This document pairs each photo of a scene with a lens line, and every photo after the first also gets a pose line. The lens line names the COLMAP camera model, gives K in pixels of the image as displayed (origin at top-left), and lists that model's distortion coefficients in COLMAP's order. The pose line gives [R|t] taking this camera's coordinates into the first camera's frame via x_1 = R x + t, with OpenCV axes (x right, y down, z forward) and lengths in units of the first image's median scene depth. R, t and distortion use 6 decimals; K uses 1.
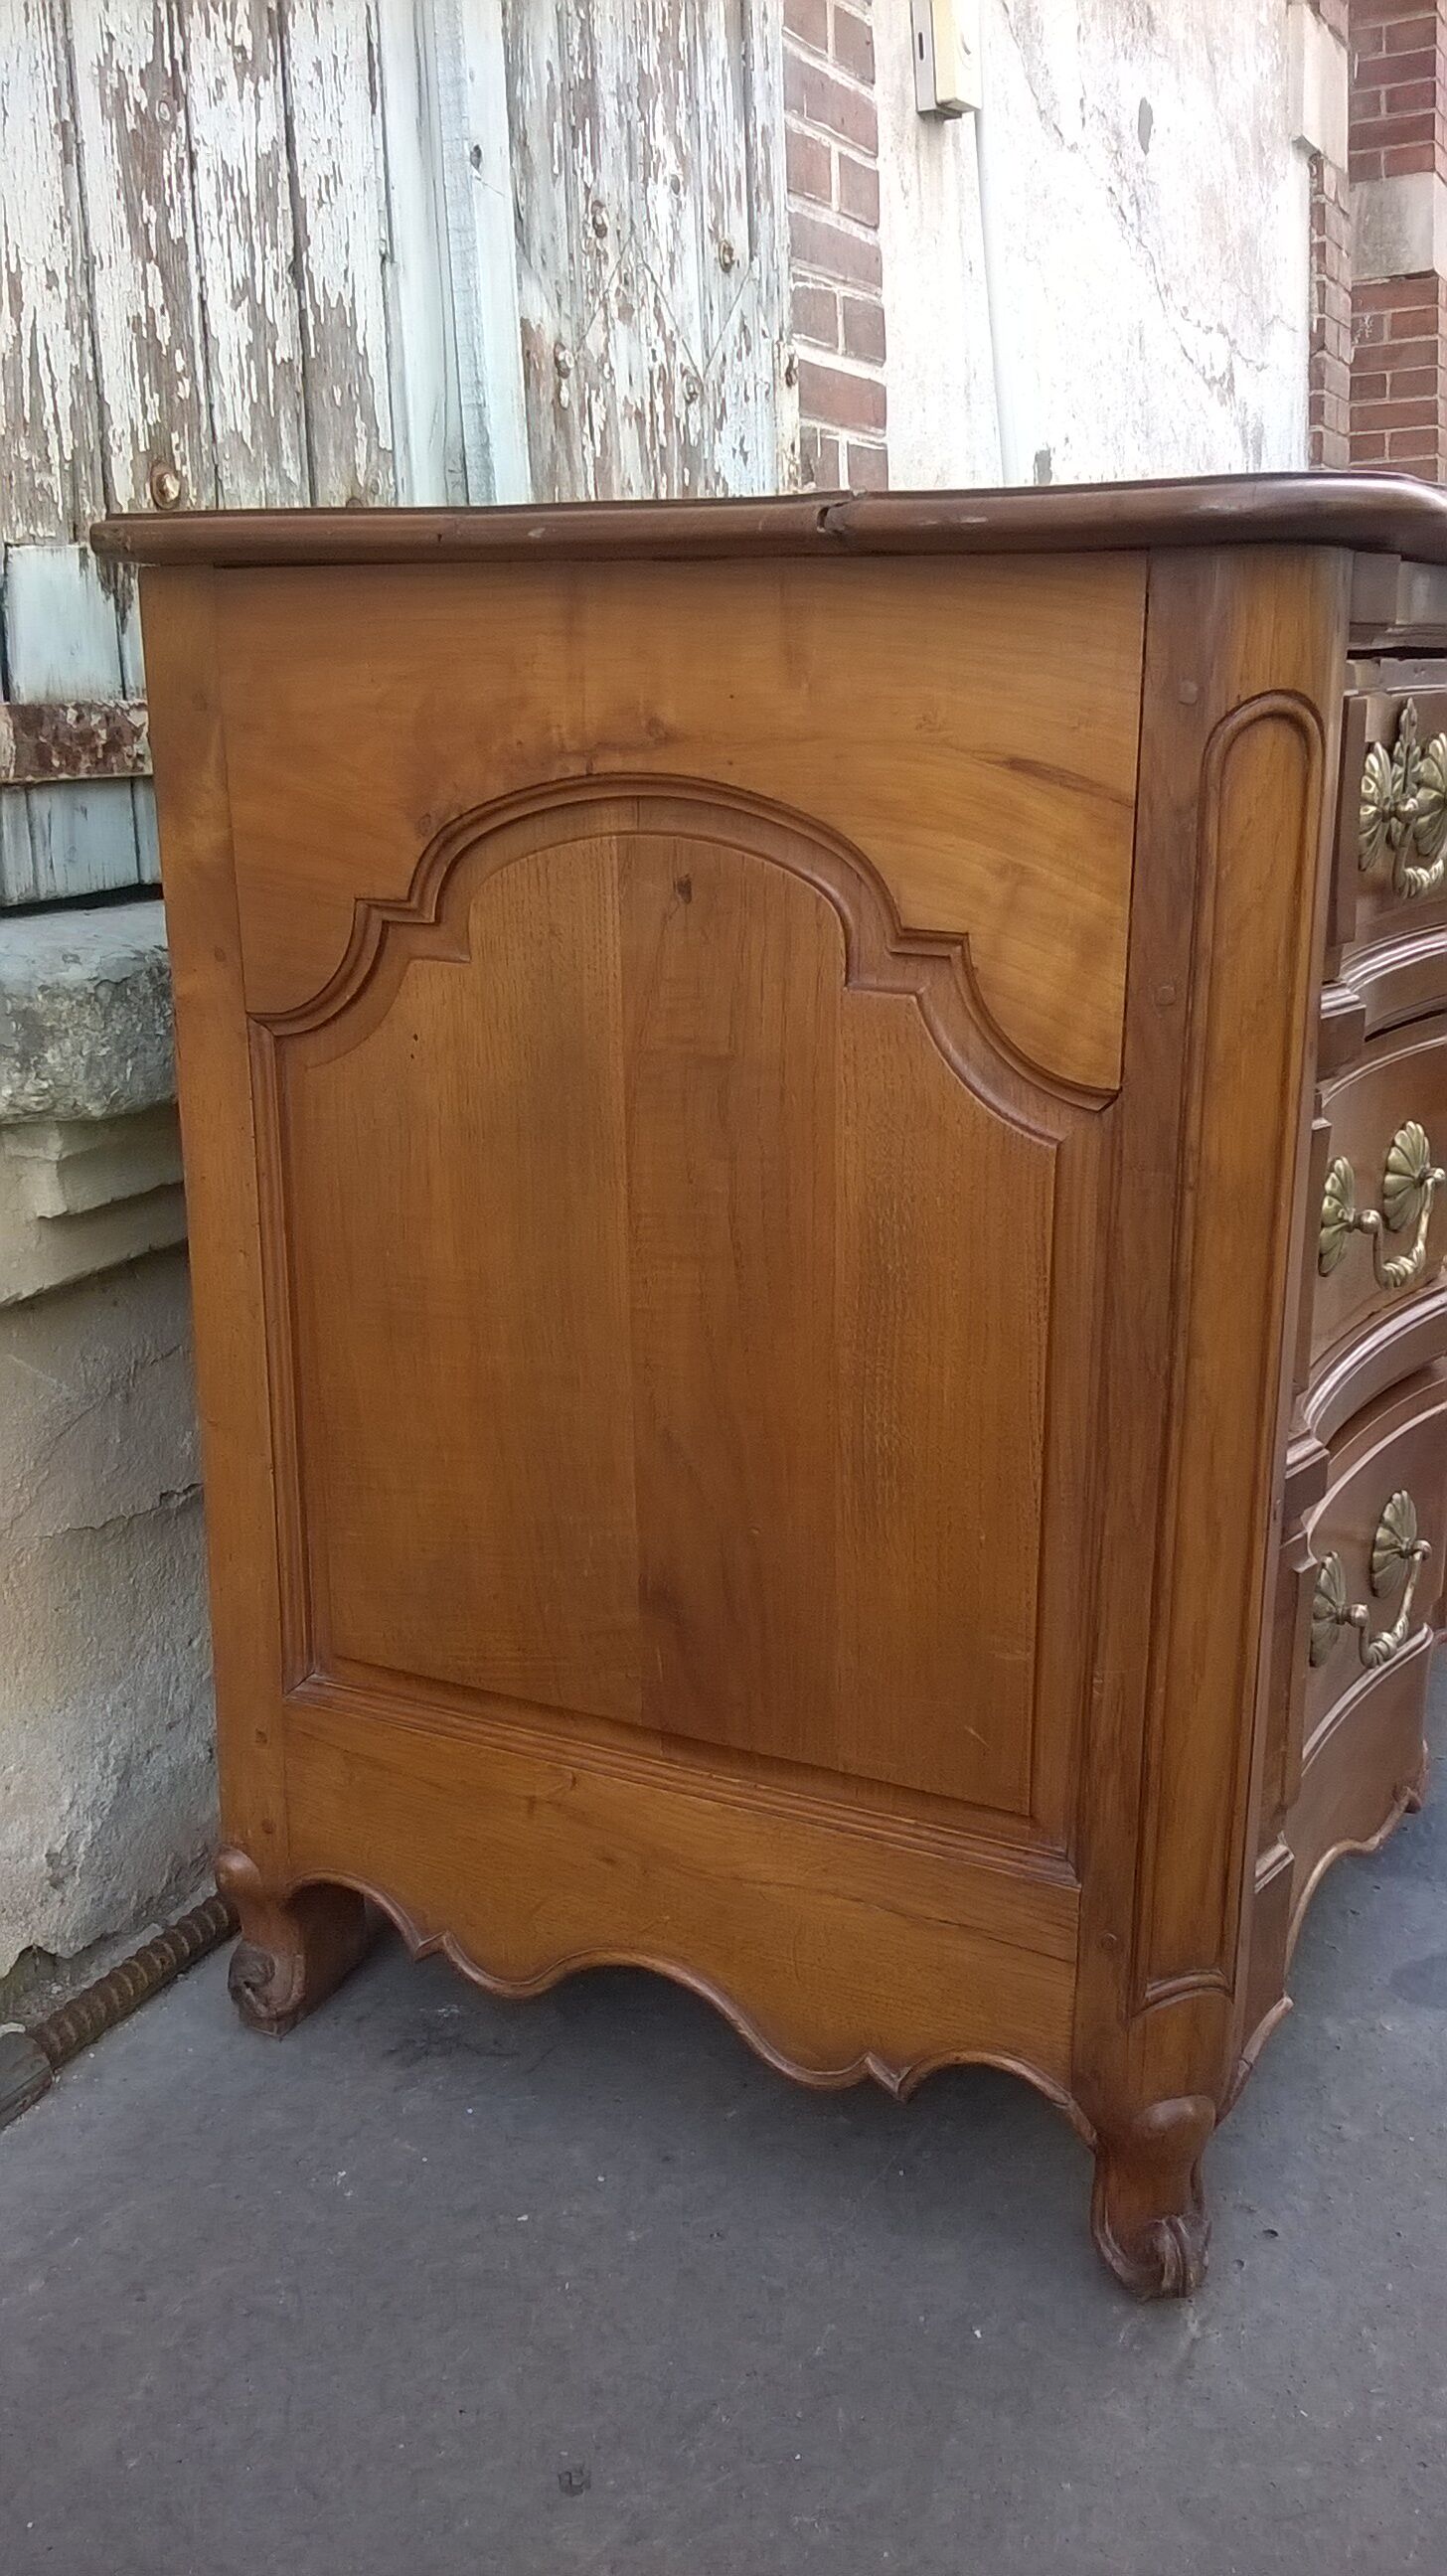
lens RADIAL K [[2273.7, 0, 725.7], [0, 2273.7, 1293.4], [0, 0, 1]] dist [0.048274, -0.196161]
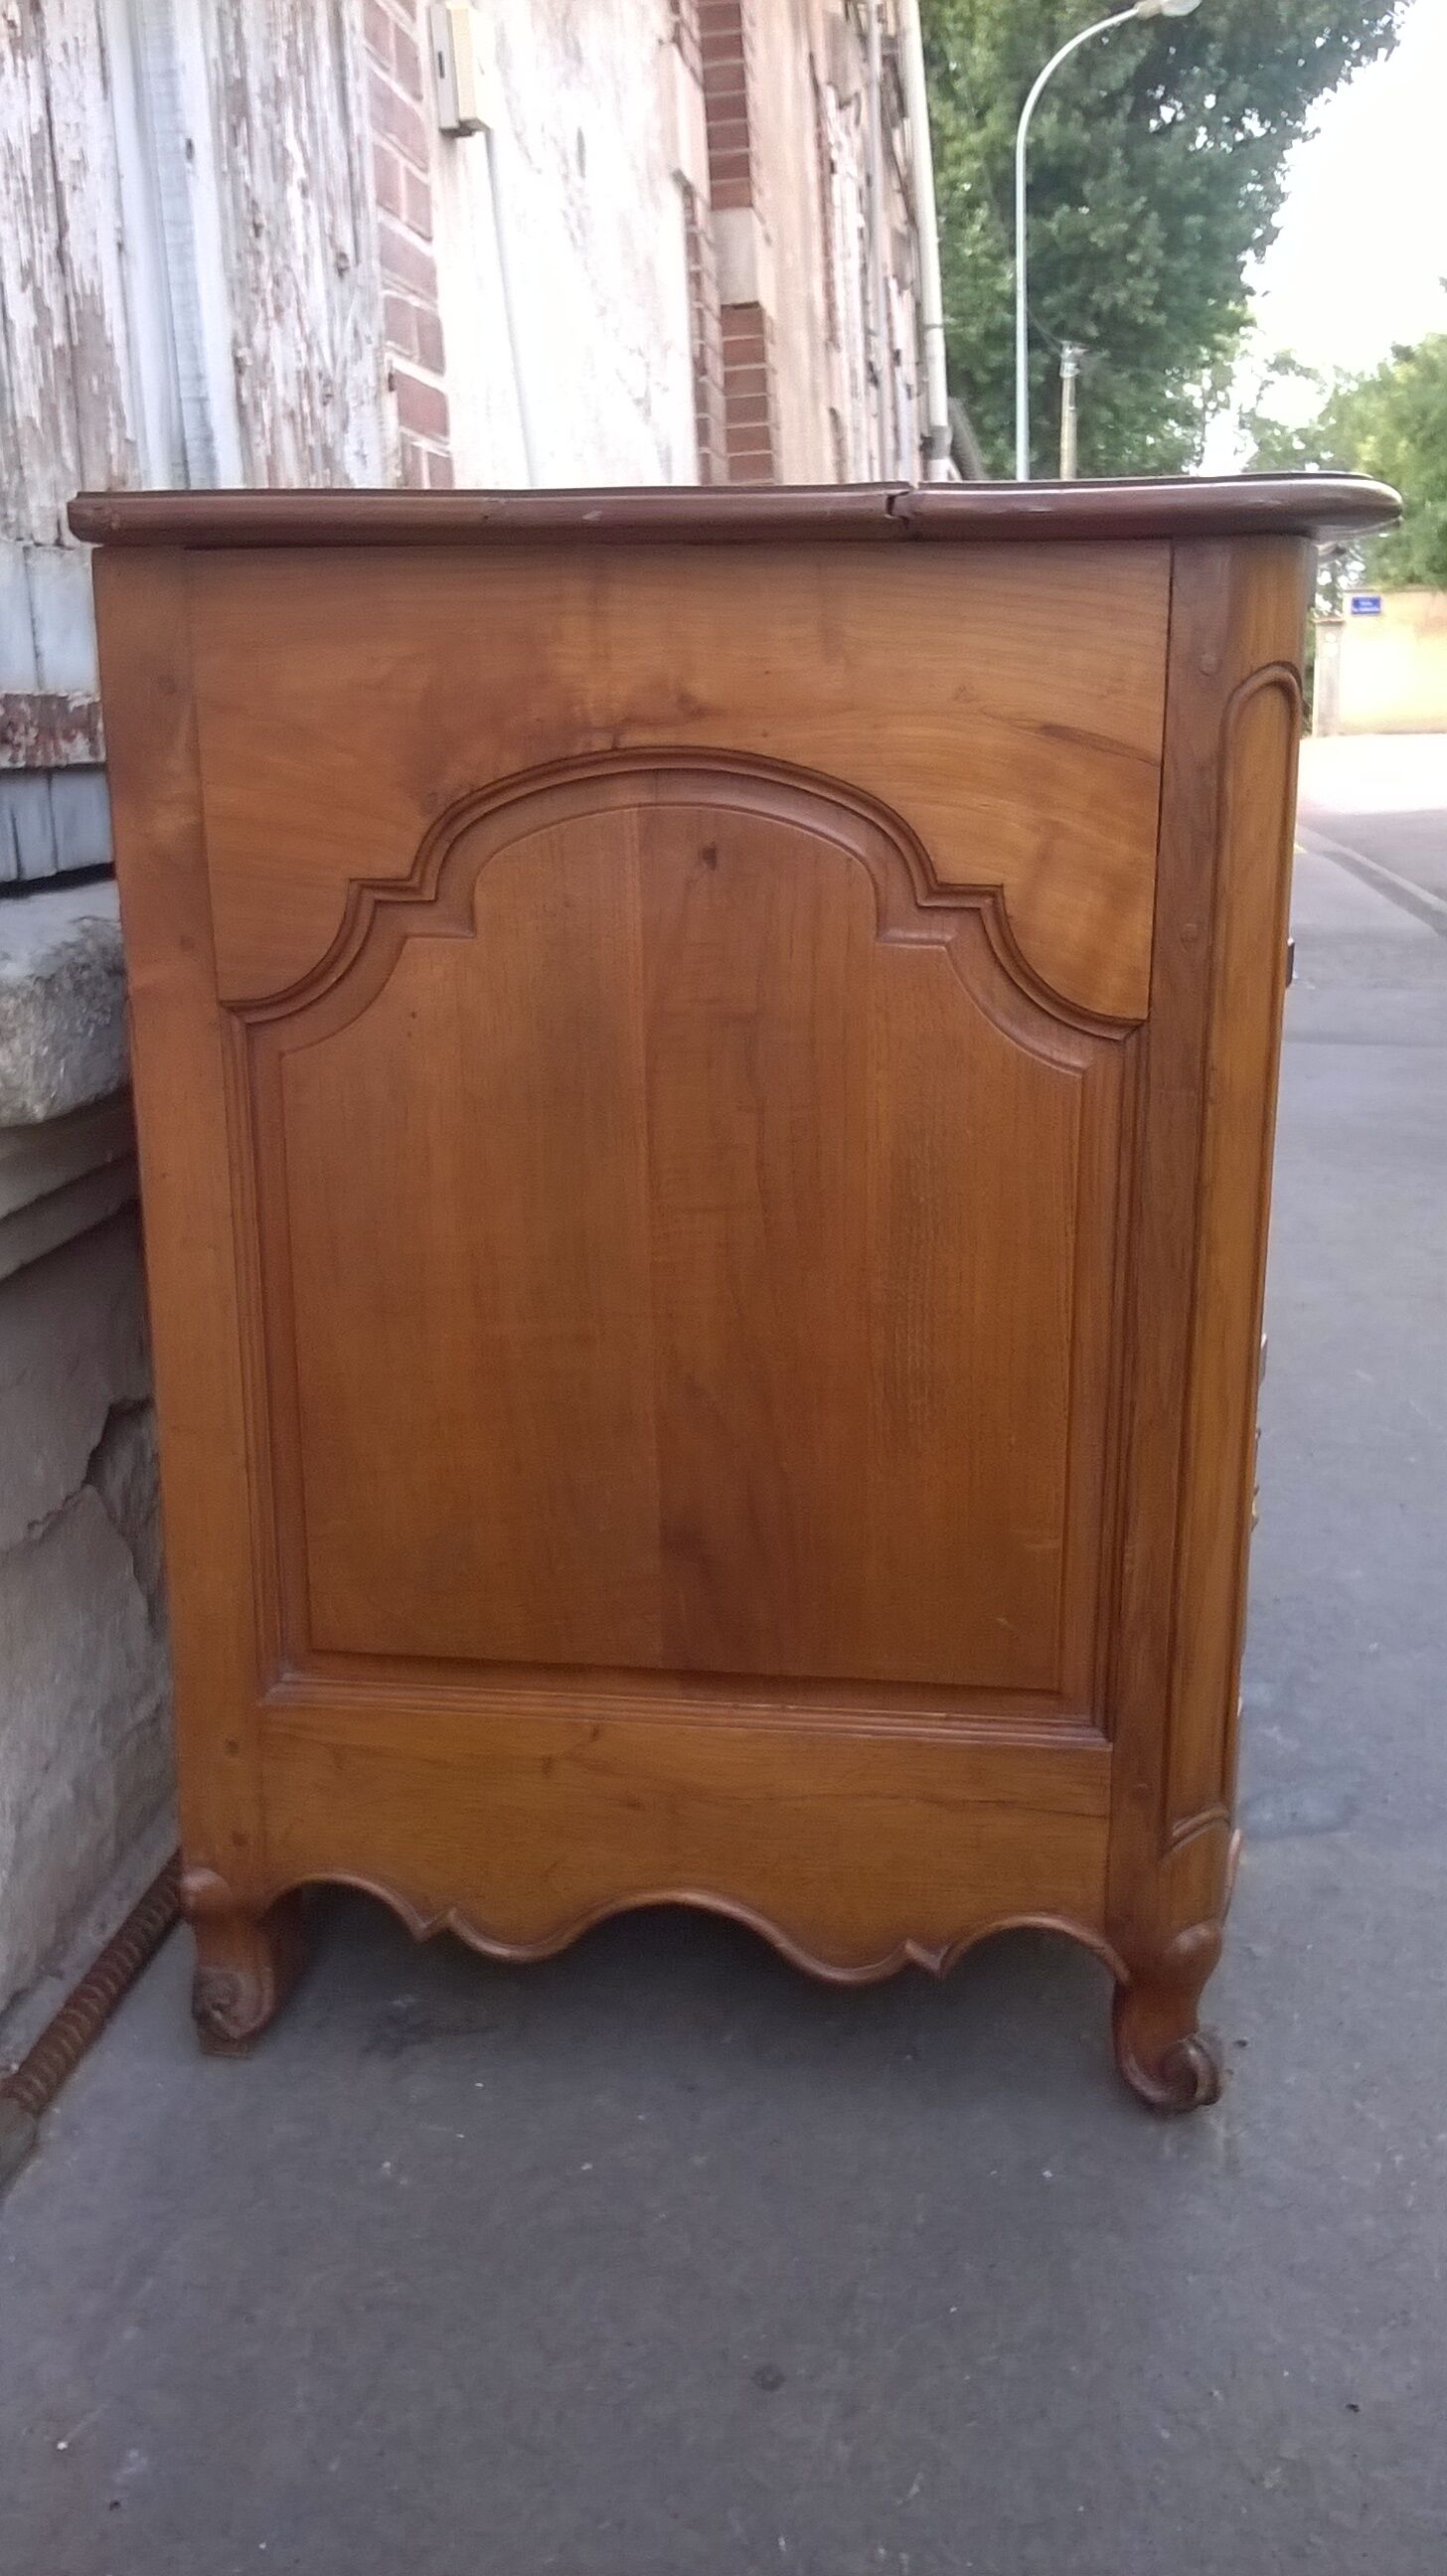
lens RADIAL K [[2300.2, 0, 723.5], [0, 2300.2, 1288.0], [0, 0, 1]] dist [0.043433, -0.195048]
pose [[0.947093, -0.085955, 0.309235, -0.356973], [0.090410, 0.995905, -0.000076, 0.022299], [-0.307962, 0.028029, 0.950986, -0.011812]]
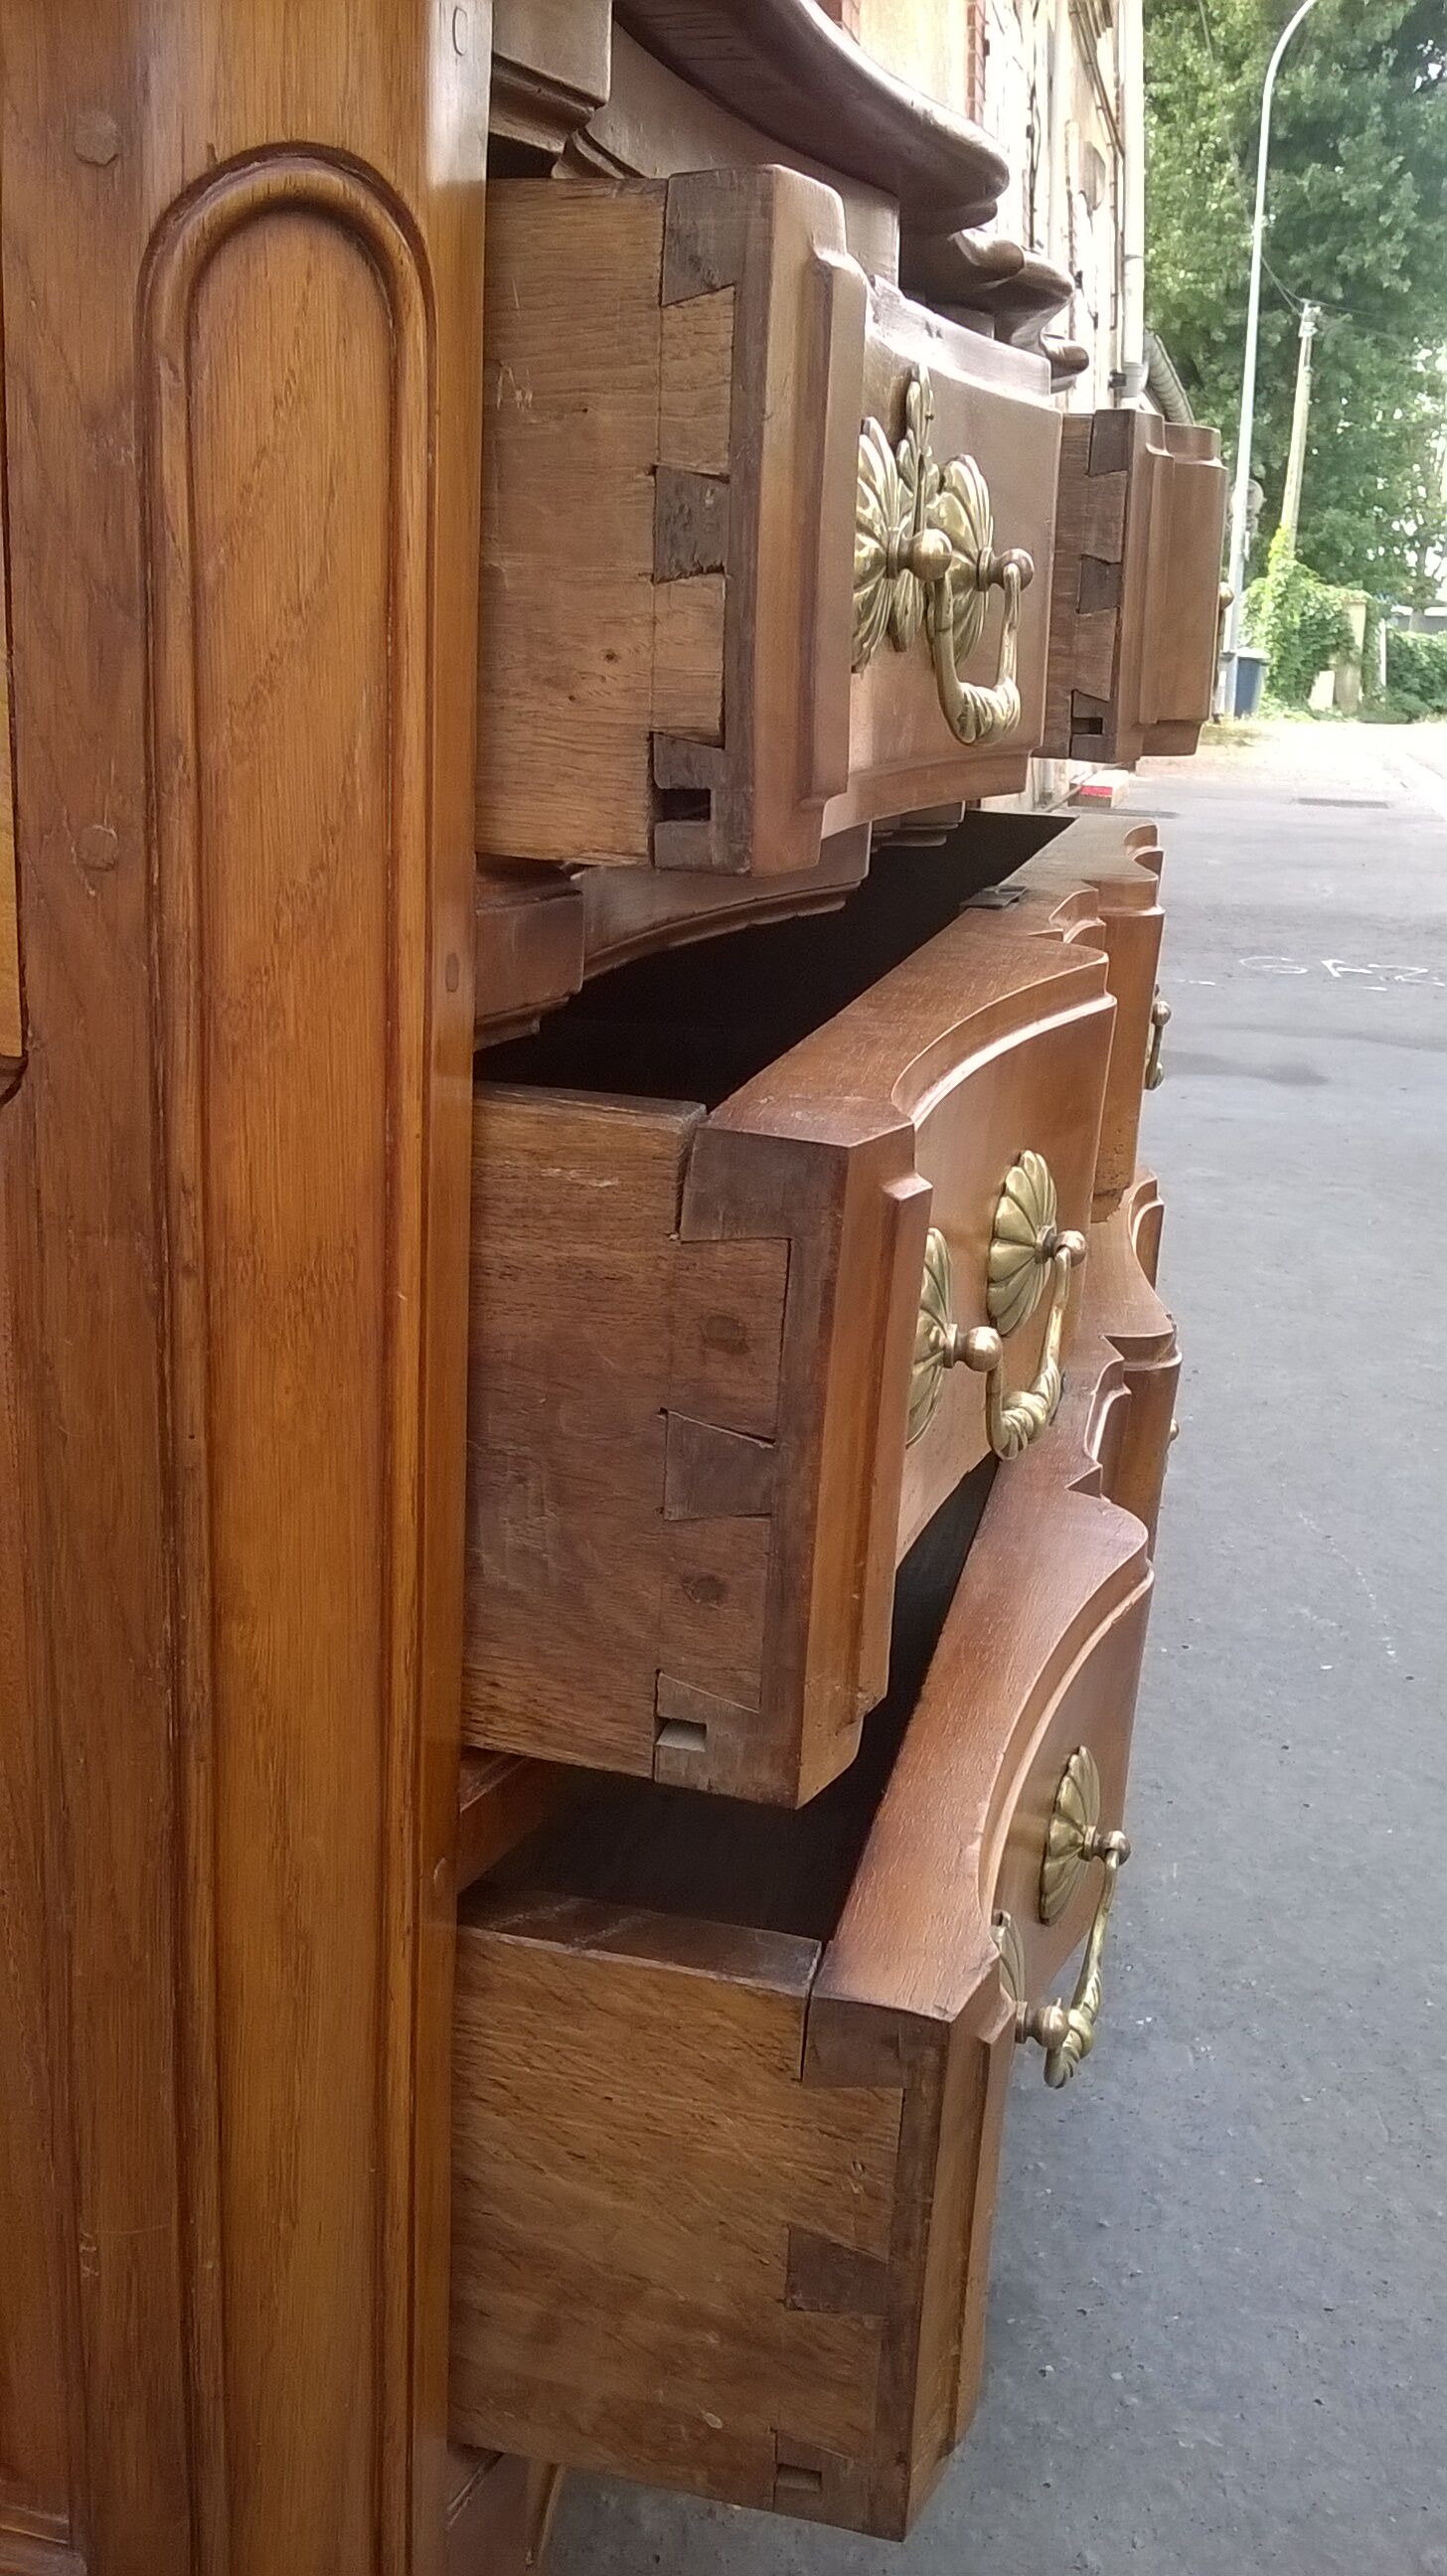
lens RADIAL K [[2312.3, 0, 723.5], [0, 2312.3, 1288.0], [0, 0, 1]] dist [-0.044672, -0.002768]
pose [[0.971793, -0.022448, 0.234764, 0.183858], [0.018922, 0.999672, 0.017261, -0.044856], [-0.235074, -0.012332, 0.971899, 0.479379]]
